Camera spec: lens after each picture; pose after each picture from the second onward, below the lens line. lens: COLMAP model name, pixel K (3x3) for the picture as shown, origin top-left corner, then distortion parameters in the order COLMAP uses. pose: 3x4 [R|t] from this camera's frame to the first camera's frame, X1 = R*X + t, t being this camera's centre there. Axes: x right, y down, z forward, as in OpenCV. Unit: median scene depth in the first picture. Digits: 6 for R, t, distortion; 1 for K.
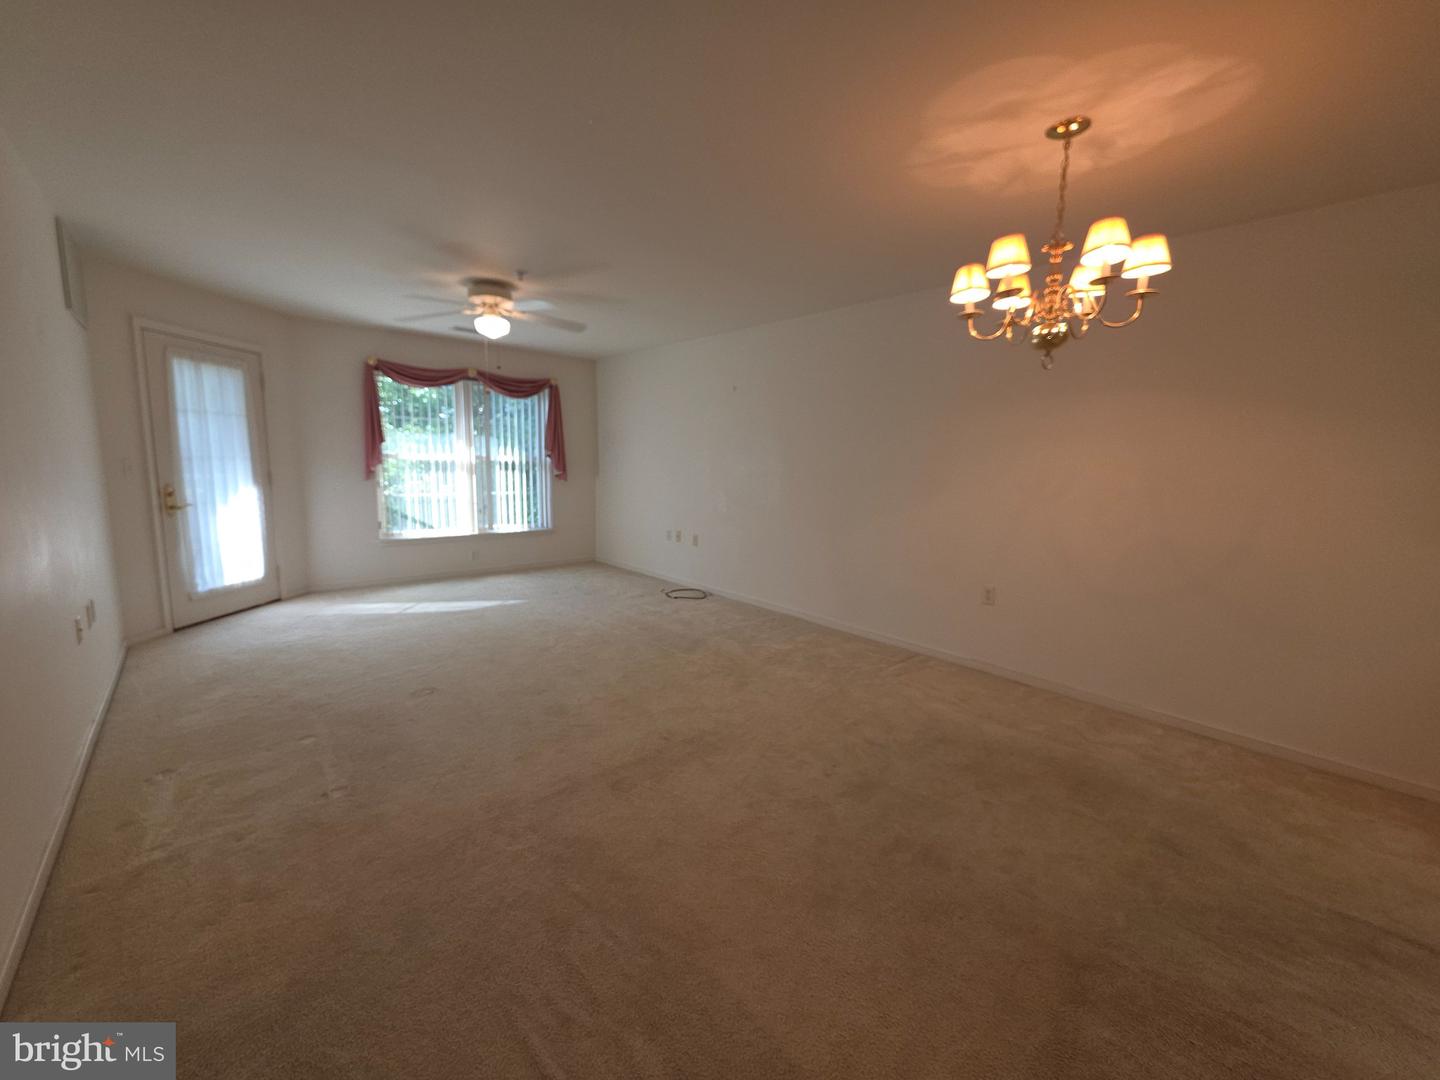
lens RADIAL K [[576.7, 0, 720.0], [0, 576.7, 540.0], [0, 0, 1]] dist [-0.001892, 0.000516]
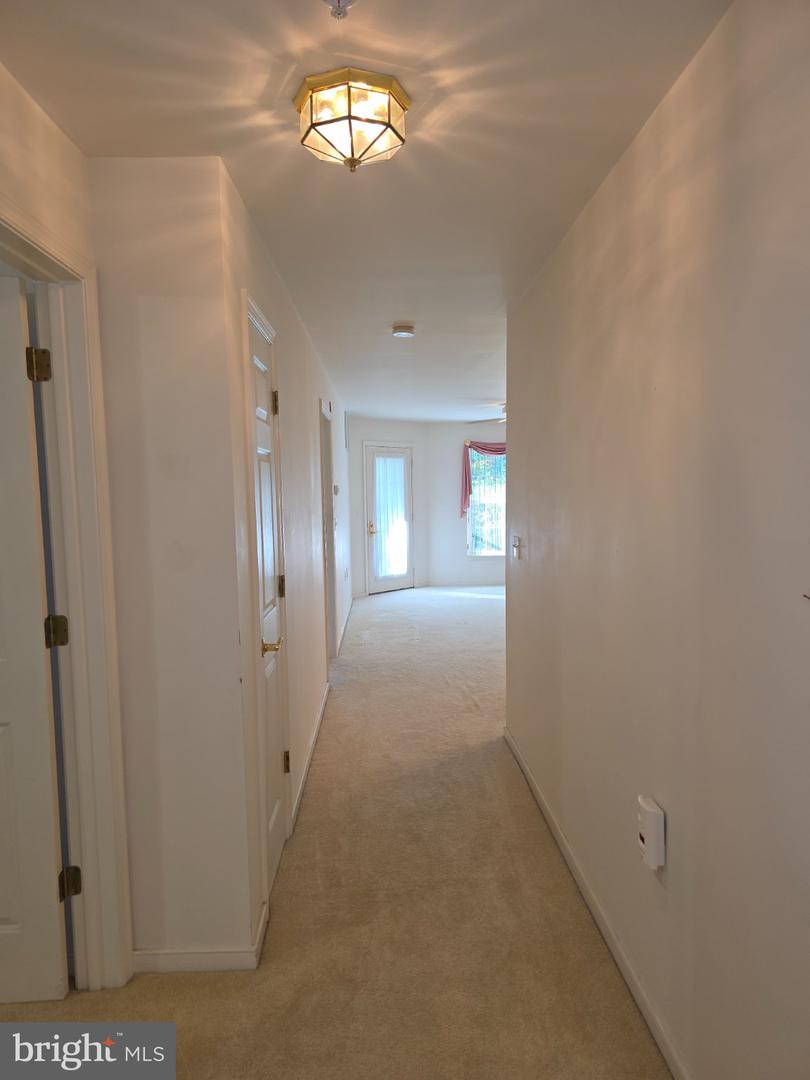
lens RADIAL K [[721.0, 0, 403.6], [0, 721.0, 570.3], [0, 0, 1]] dist [0.003519, -0.001177]
pose [[0.761871, 0.031695, -0.646953, 0.564951], [-0.052051, 0.998568, -0.012377, 0.075379], [0.645635, 0.043104, 0.762429, -0.621957]]
